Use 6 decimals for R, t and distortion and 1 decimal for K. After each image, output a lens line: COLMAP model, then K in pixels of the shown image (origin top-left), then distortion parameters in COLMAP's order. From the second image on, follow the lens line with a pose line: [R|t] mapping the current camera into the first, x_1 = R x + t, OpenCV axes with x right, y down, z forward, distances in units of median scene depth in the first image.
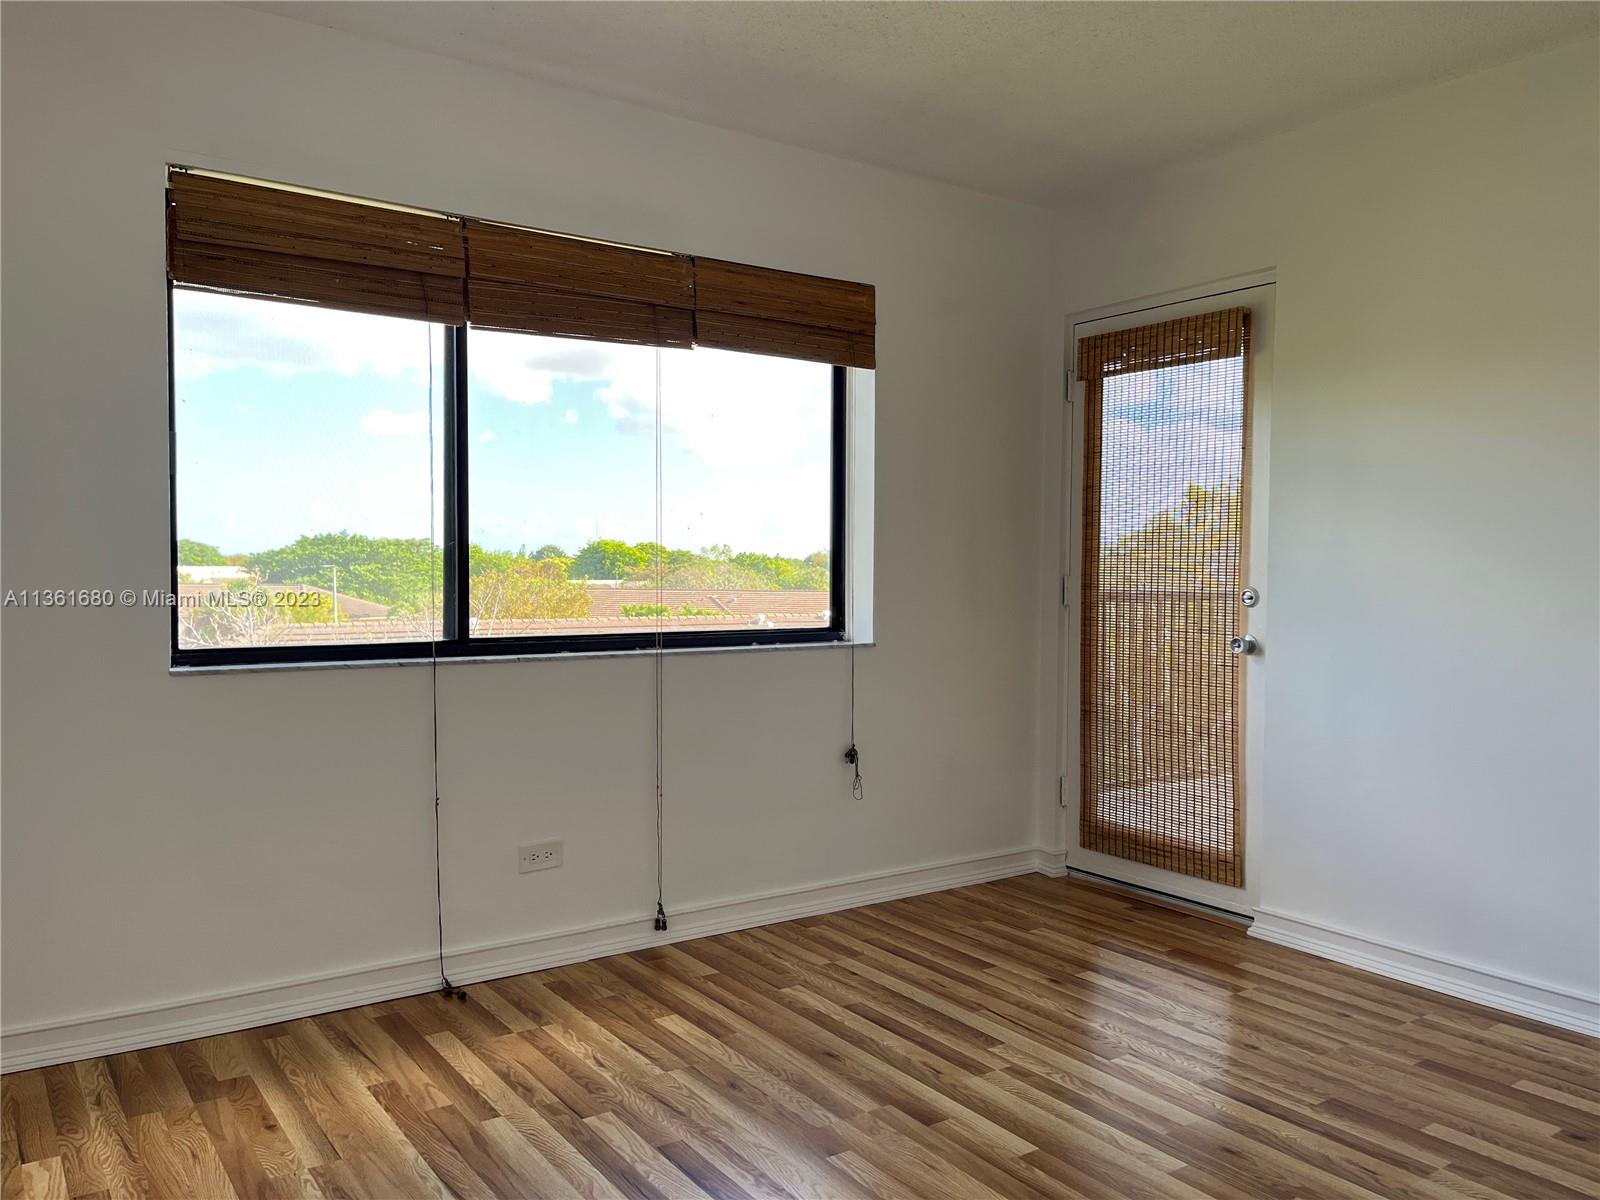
lens RADIAL K [[1212.7, 0, 799.2], [0, 1212.7, 609.5], [0, 0, 1]] dist [0.083195, -0.096151]
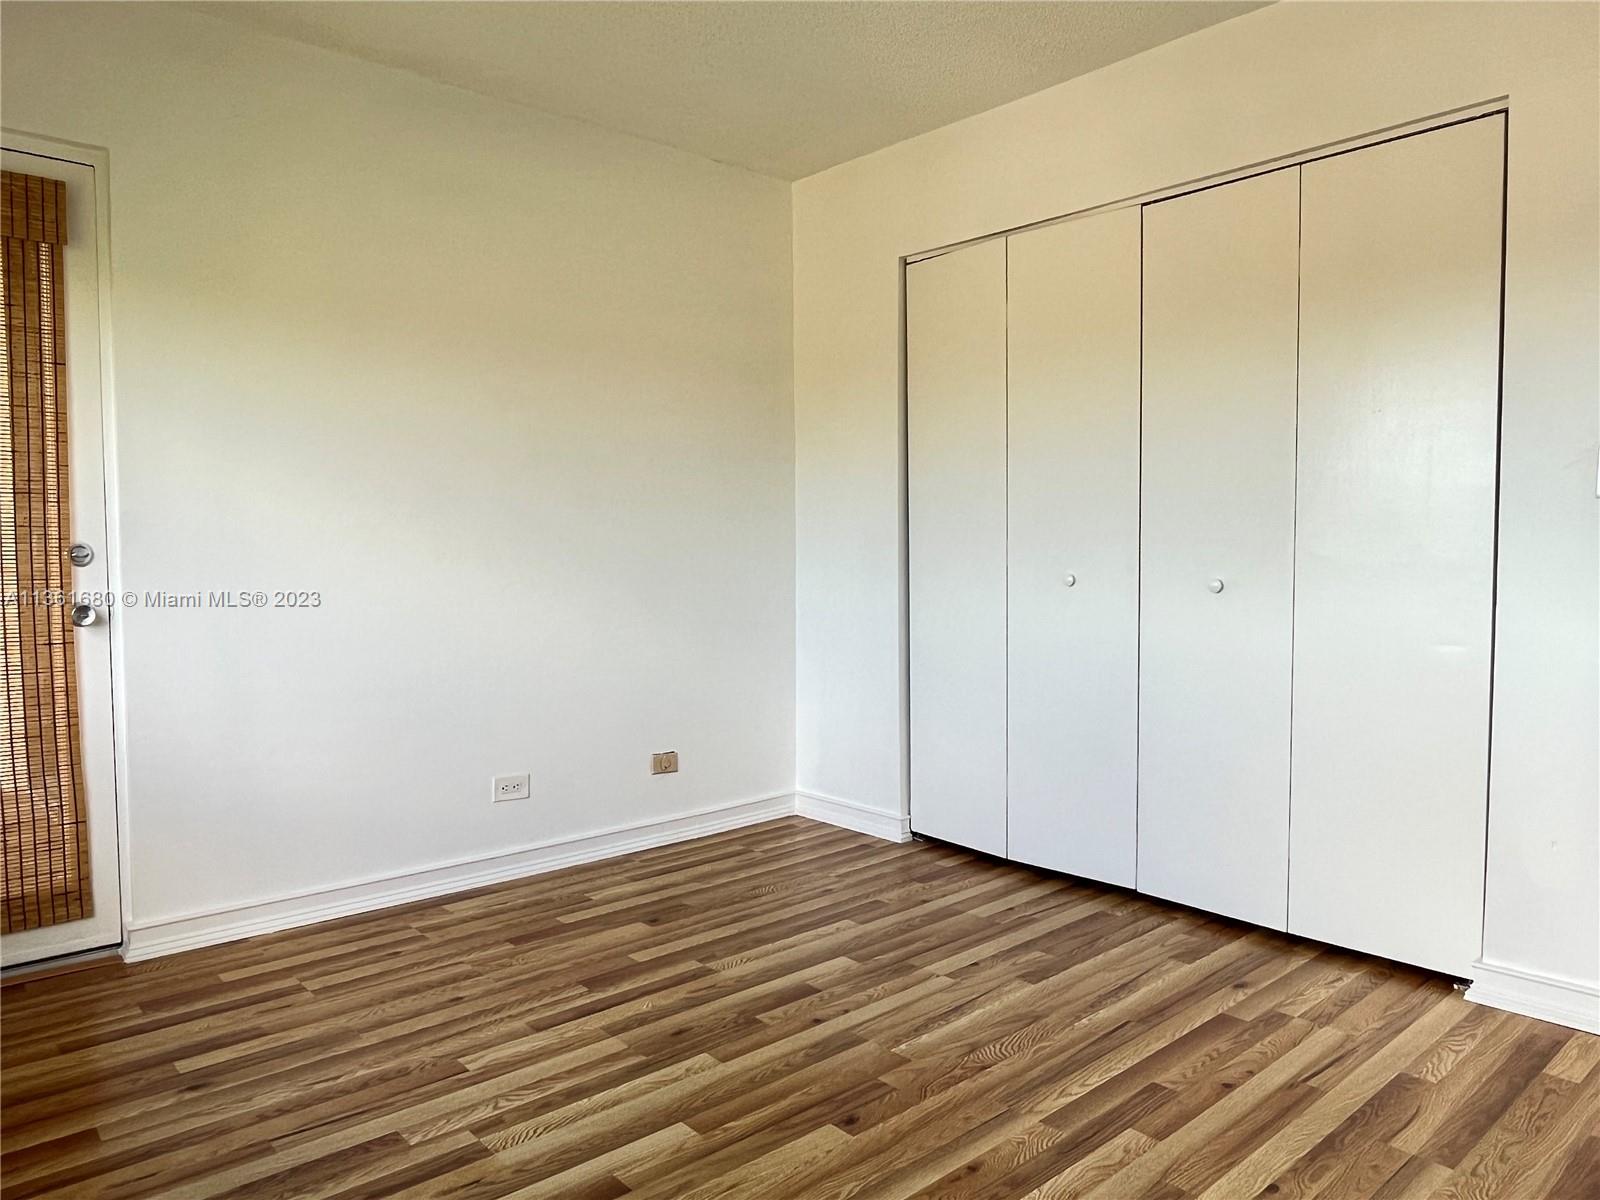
lens RADIAL K [[1085.2, 0, 800.0], [0, 1085.2, 600.0], [0, 0, 1]] dist [0.000255, -0.000928]
pose [[-0.111936, -0.058494, 0.991992, -0.490645], [0.036829, 0.997336, 0.062965, -0.008921], [-0.993033, 0.043582, -0.109484, 0.778648]]
